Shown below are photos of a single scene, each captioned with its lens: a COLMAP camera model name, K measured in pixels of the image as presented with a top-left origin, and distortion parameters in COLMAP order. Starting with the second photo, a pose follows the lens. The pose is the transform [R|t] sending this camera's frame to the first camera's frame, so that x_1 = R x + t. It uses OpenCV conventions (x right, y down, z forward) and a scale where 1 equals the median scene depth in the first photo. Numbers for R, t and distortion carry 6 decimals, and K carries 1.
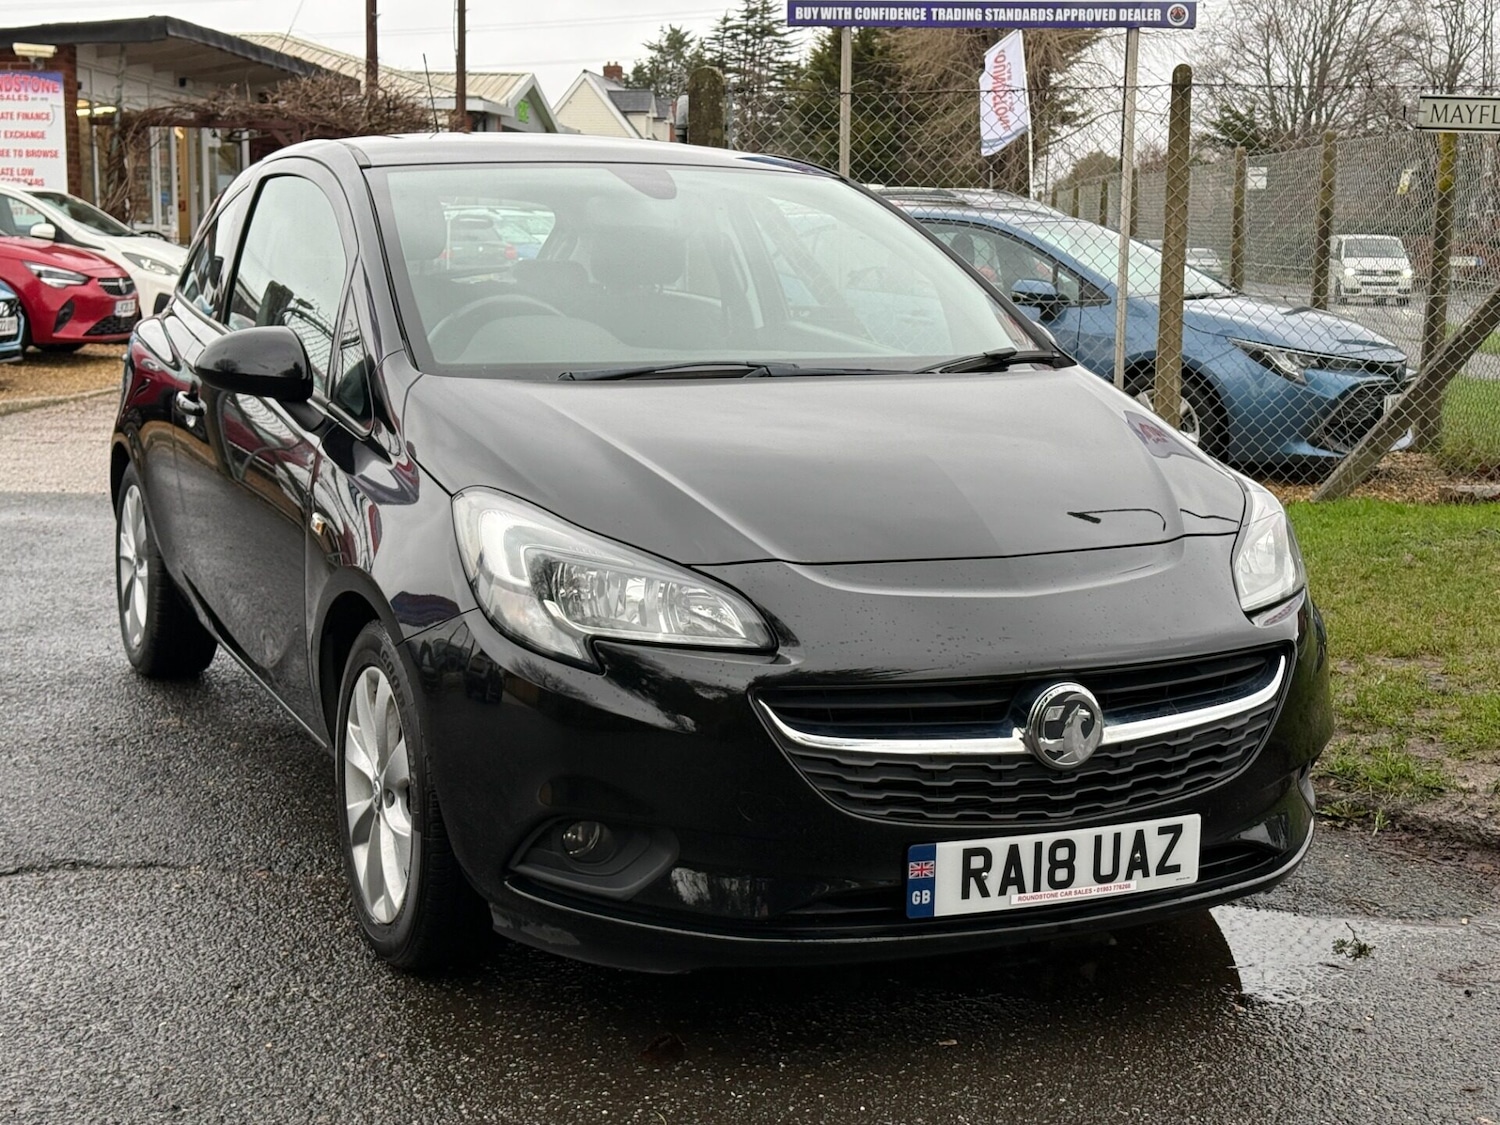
lens RADIAL K [[2153.5, 0, 752.9], [0, 2153.5, 554.9], [0, 0, 1]] dist [0.104896, 0.000000]
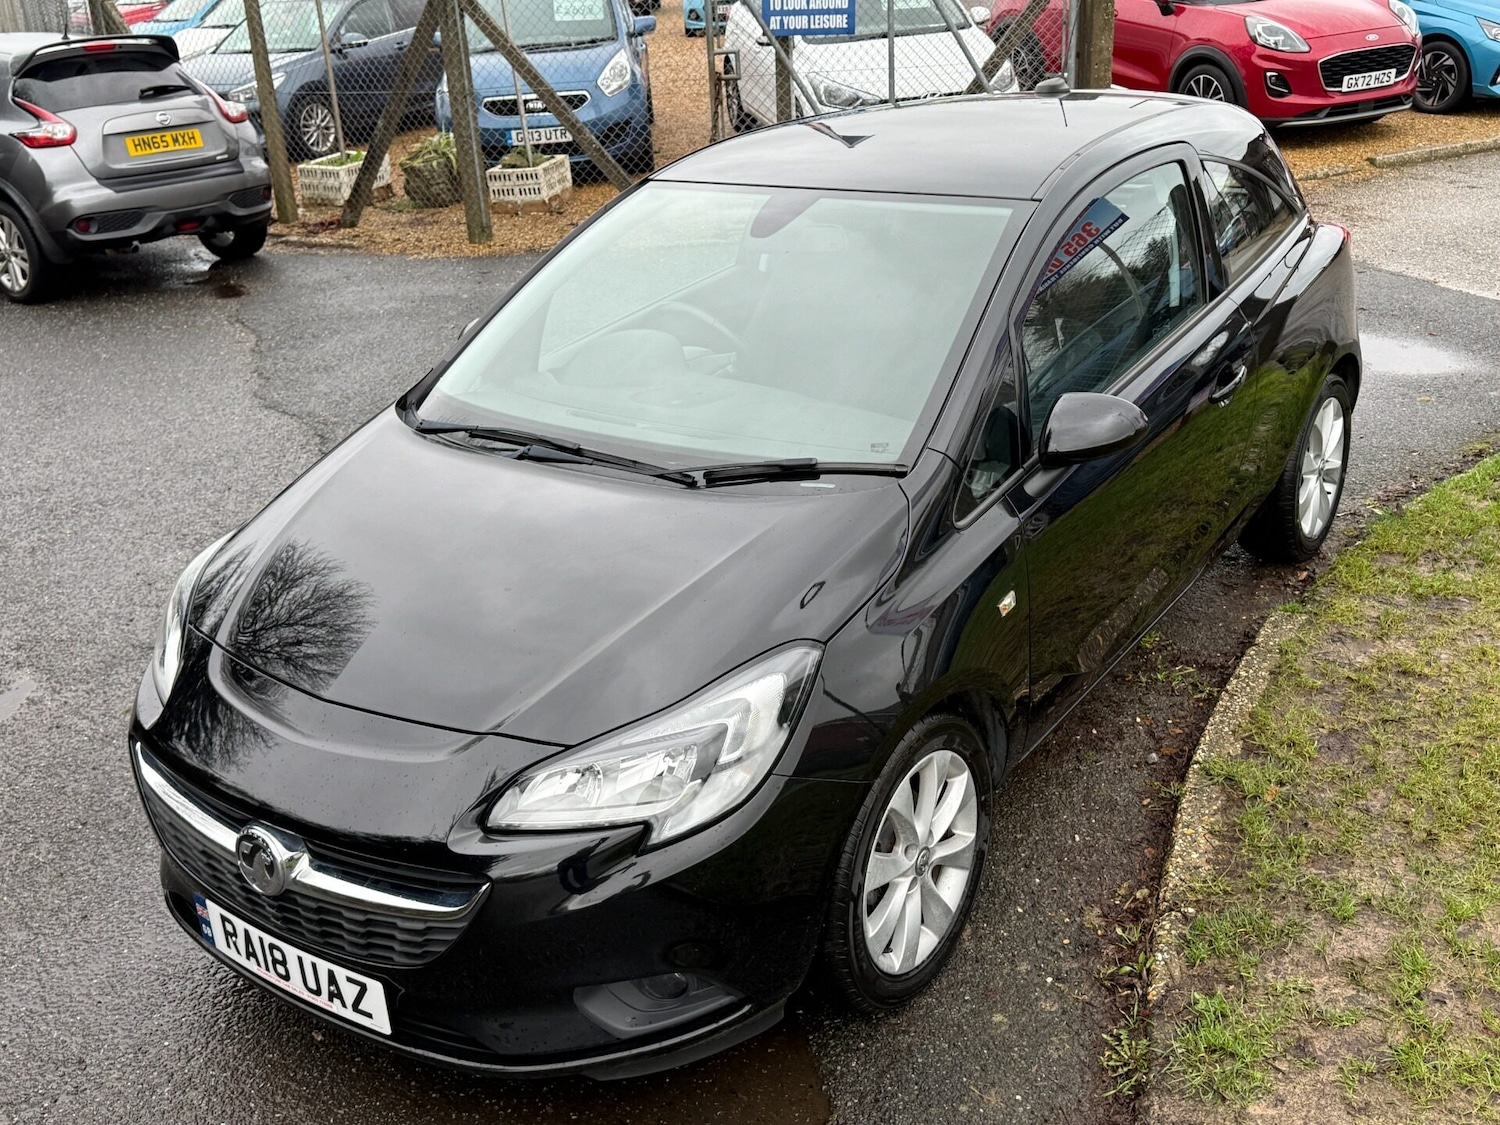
lens RADIAL K [[1532.8, 0, 750.5], [0, 1532.8, 574.4], [0, 0, 1]] dist [0.012820, 0.000000]
pose [[0.498542, 0.299346, -0.813541, 0.879074], [-0.064504, 0.948694, 0.309547, -0.330722], [0.864462, -0.101845, 0.492273, 0.817507]]
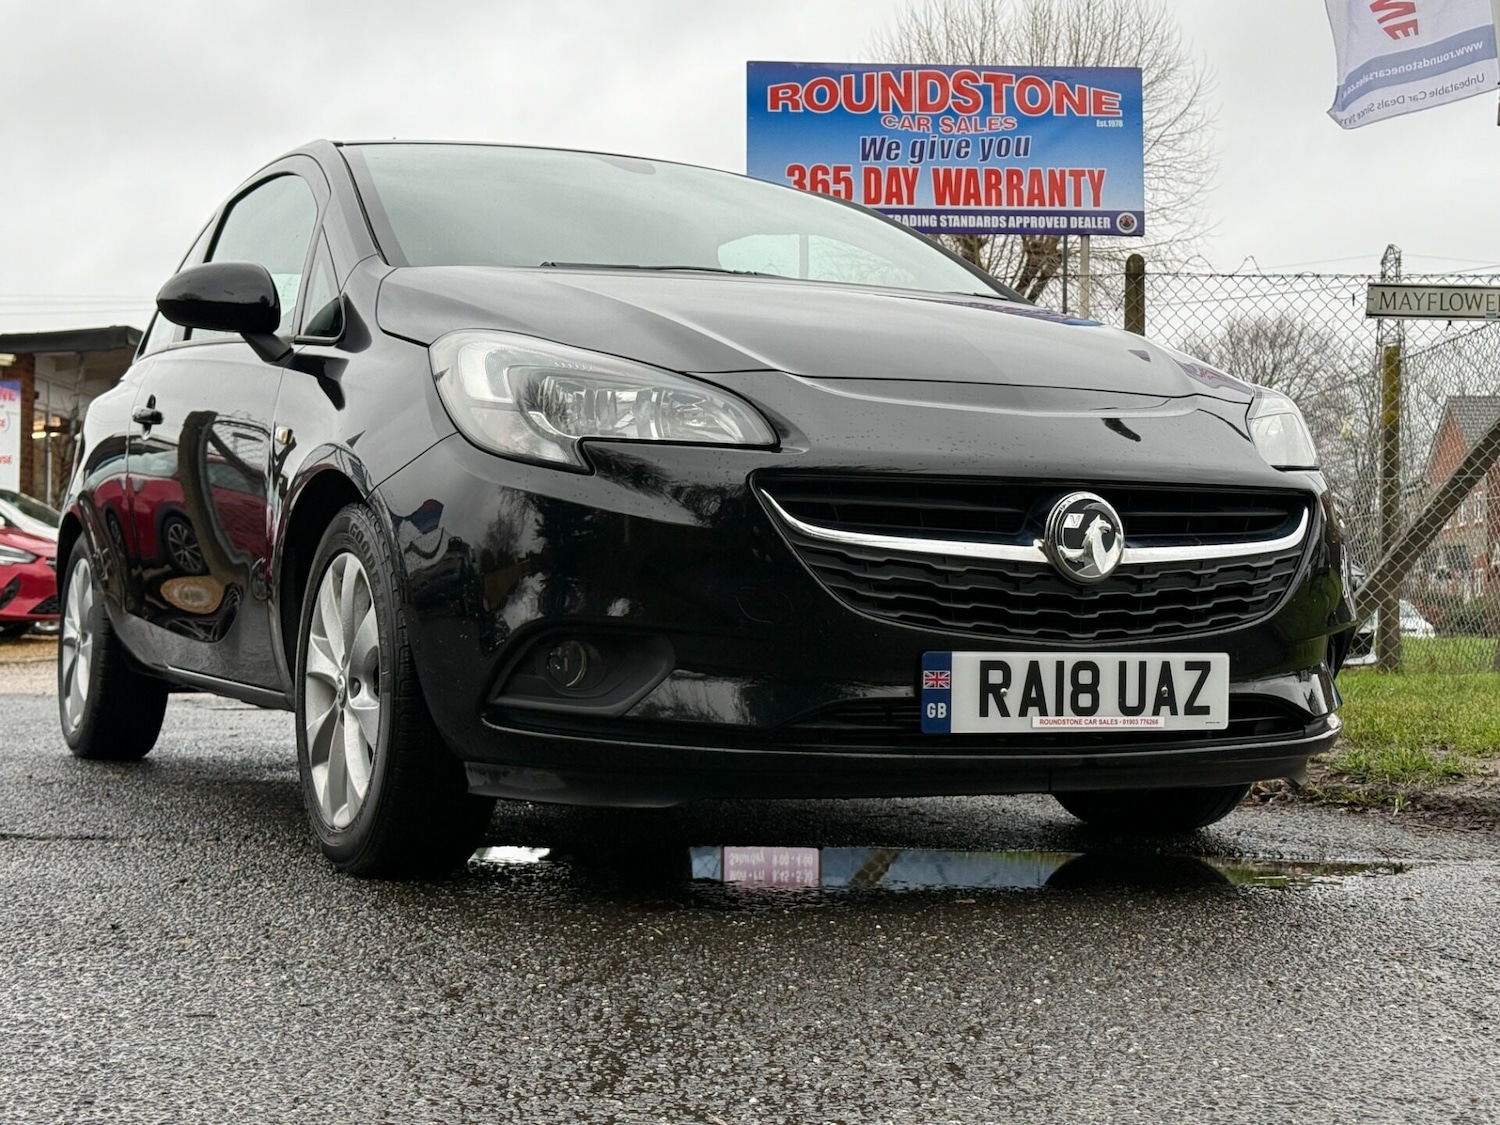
lens RADIAL K [[2153.5, 0, 758.9], [0, 2153.5, 561.4], [0, 0, 1]] dist [0.104896, 0.000000]
pose [[0.999599, -0.003688, 0.028070, -0.022766], [0.008265, 0.986302, -0.164744, 0.237009], [-0.027078, 0.164910, 0.985937, 0.078679]]
